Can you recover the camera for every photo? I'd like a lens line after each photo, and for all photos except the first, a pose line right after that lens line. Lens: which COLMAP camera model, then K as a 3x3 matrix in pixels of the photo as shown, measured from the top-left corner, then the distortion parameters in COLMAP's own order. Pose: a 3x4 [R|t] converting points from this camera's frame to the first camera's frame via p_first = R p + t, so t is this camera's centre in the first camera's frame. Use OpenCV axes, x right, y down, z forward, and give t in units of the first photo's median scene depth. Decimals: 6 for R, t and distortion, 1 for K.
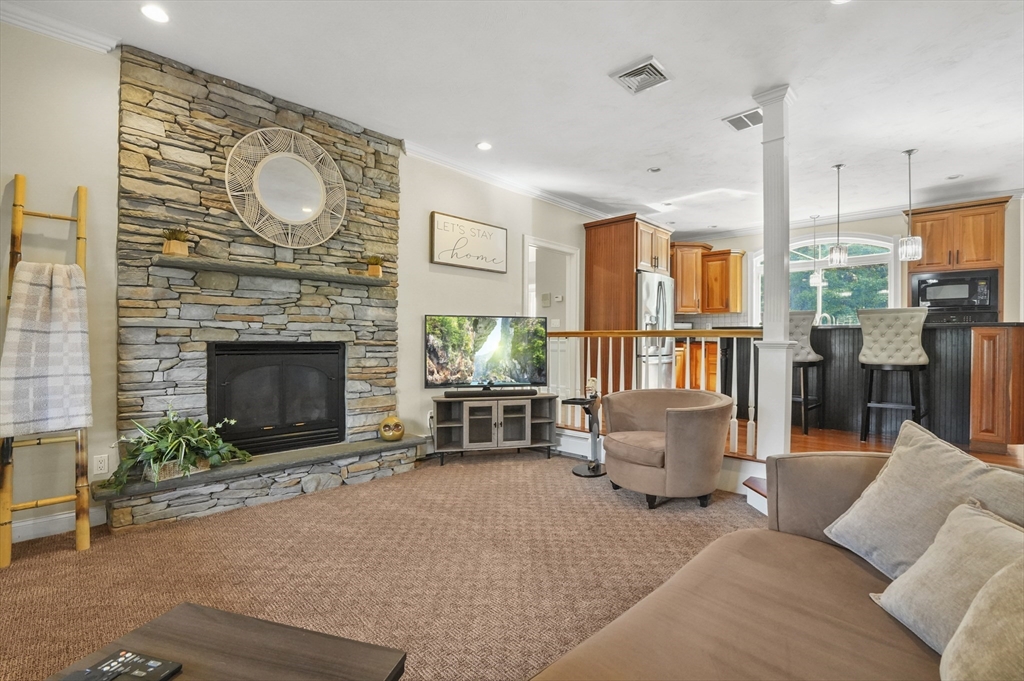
lens RADIAL K [[462.0, 0, 515.1], [0, 462.0, 345.1], [0, 0, 1]] dist [-0.002293, -0.000324]
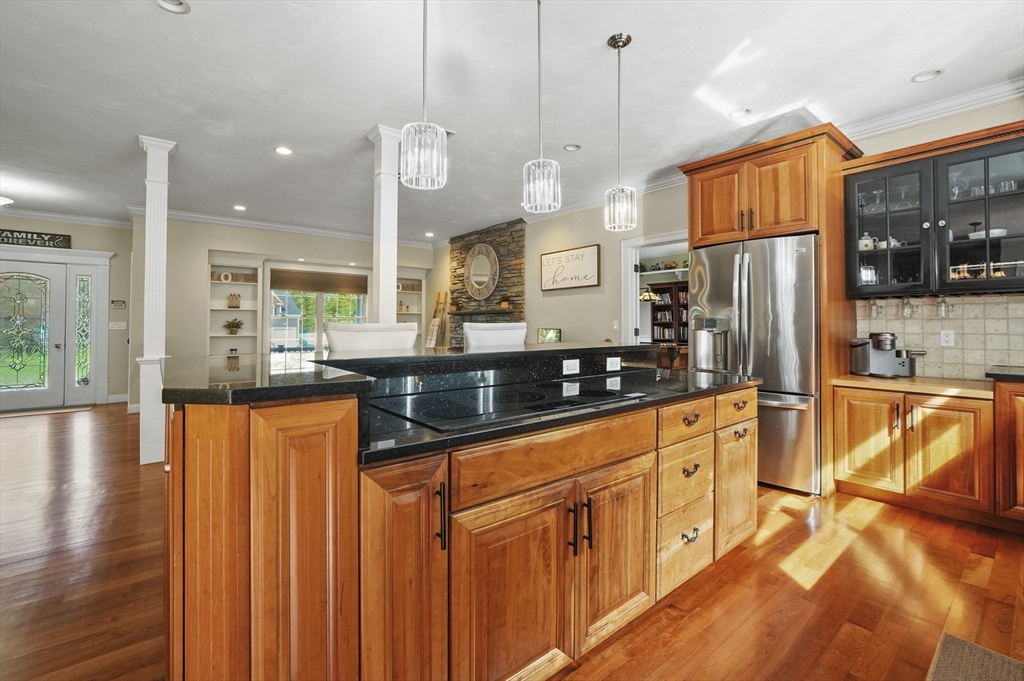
lens RADIAL K [[458.5, 0, 511.2], [0, 458.5, 321.1], [0, 0, 1]] dist [-0.000881, -0.000140]
pose [[-0.101516, -0.013272, -0.994745, 1.526582], [-0.007095, 0.999895, -0.012617, -0.087295], [0.994809, 0.005777, -0.101600, 1.319827]]
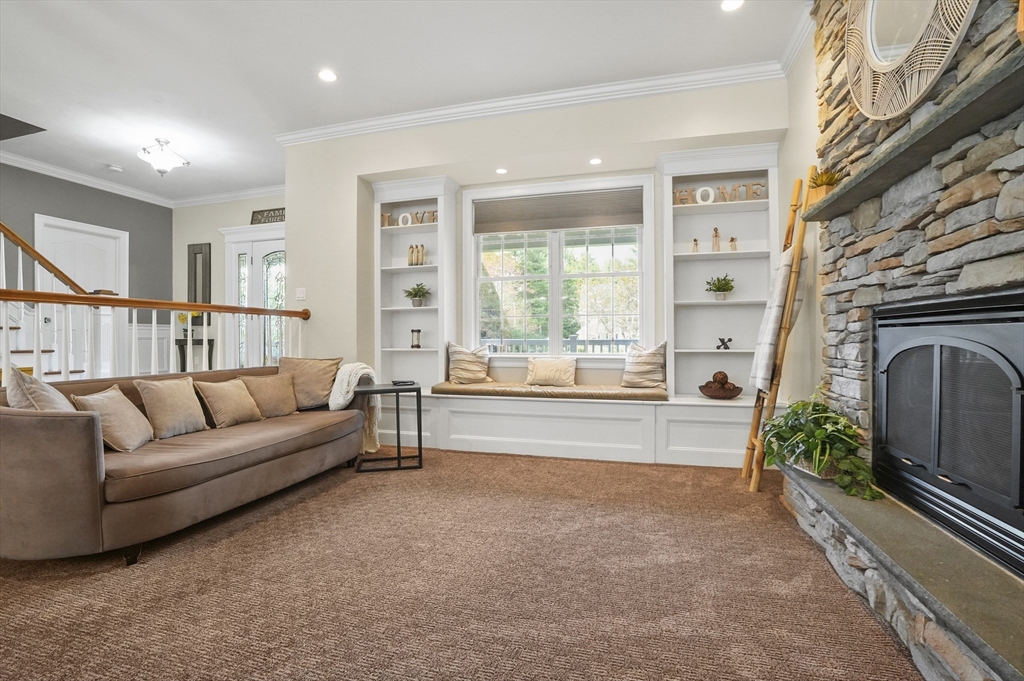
lens RADIAL K [[462.0, 0, 515.1], [0, 462.0, 345.1], [0, 0, 1]] dist [-0.002293, -0.000324]
pose [[-0.879557, 0.005625, -0.475761, 0.113265], [-0.003632, 0.999822, 0.018535, 0.034747], [0.475781, 0.018030, -0.879379, 1.224614]]
